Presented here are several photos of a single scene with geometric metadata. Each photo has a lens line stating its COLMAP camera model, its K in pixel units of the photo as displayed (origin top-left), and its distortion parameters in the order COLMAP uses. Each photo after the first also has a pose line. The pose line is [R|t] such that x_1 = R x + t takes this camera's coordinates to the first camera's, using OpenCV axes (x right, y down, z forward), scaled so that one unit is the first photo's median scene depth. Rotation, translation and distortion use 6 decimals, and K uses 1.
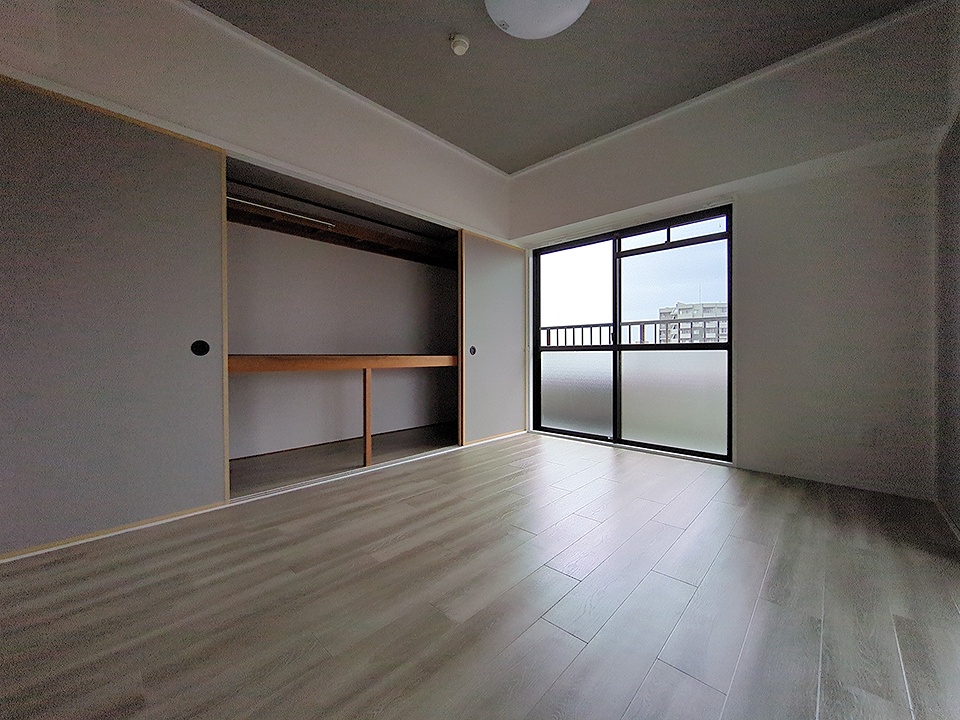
lens RADIAL K [[381.3, 0, 485.4], [0, 381.3, 358.7], [0, 0, 1]] dist [0.010539, -0.000673]
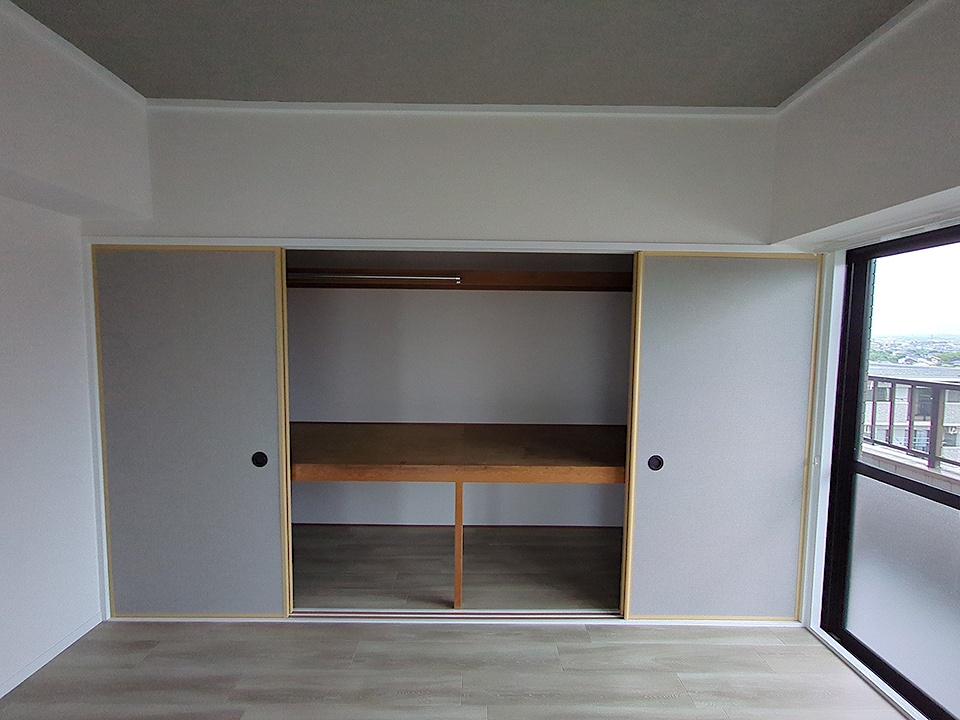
lens RADIAL K [[381.3, 0, 474.3], [0, 381.3, 359.4], [0, 0, 1]] dist [0.010539, -0.000673]
pose [[0.682571, 0.058286, -0.728492, 0.187688], [-0.022711, 0.998025, 0.058572, -0.200004], [0.730467, -0.023435, 0.682546, 0.417364]]
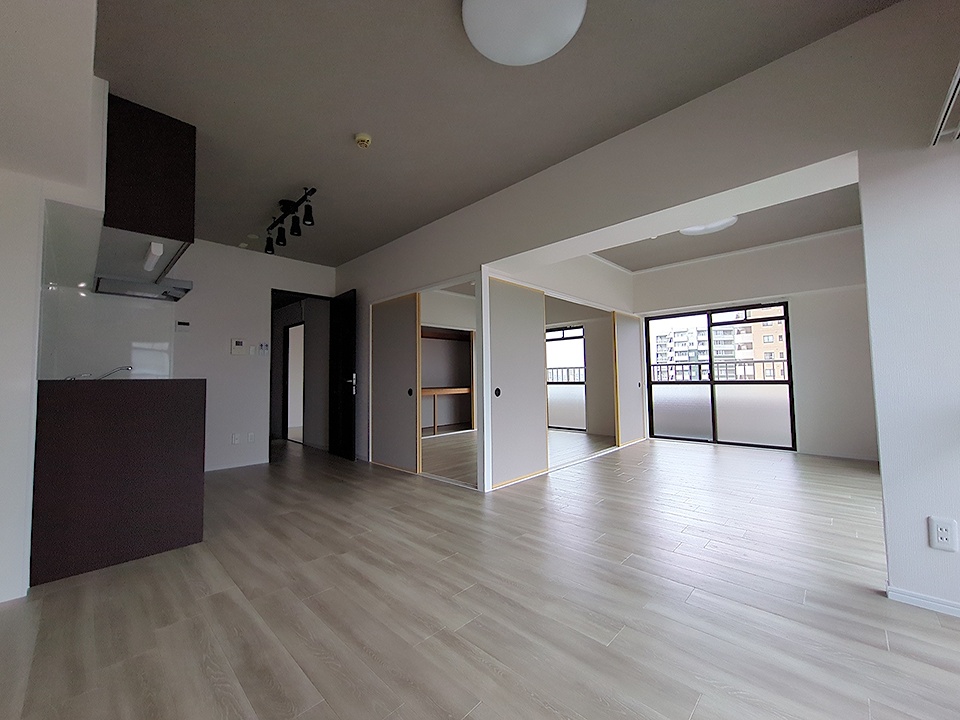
lens RADIAL K [[381.3, 0, 479.4], [0, 381.3, 359.8], [0, 0, 1]] dist [0.010539, -0.000673]
pose [[0.999902, -0.013642, 0.003098, -0.626490], [0.013805, 0.998075, -0.060463, -0.040589], [-0.002267, 0.060500, 0.998166, -0.588909]]
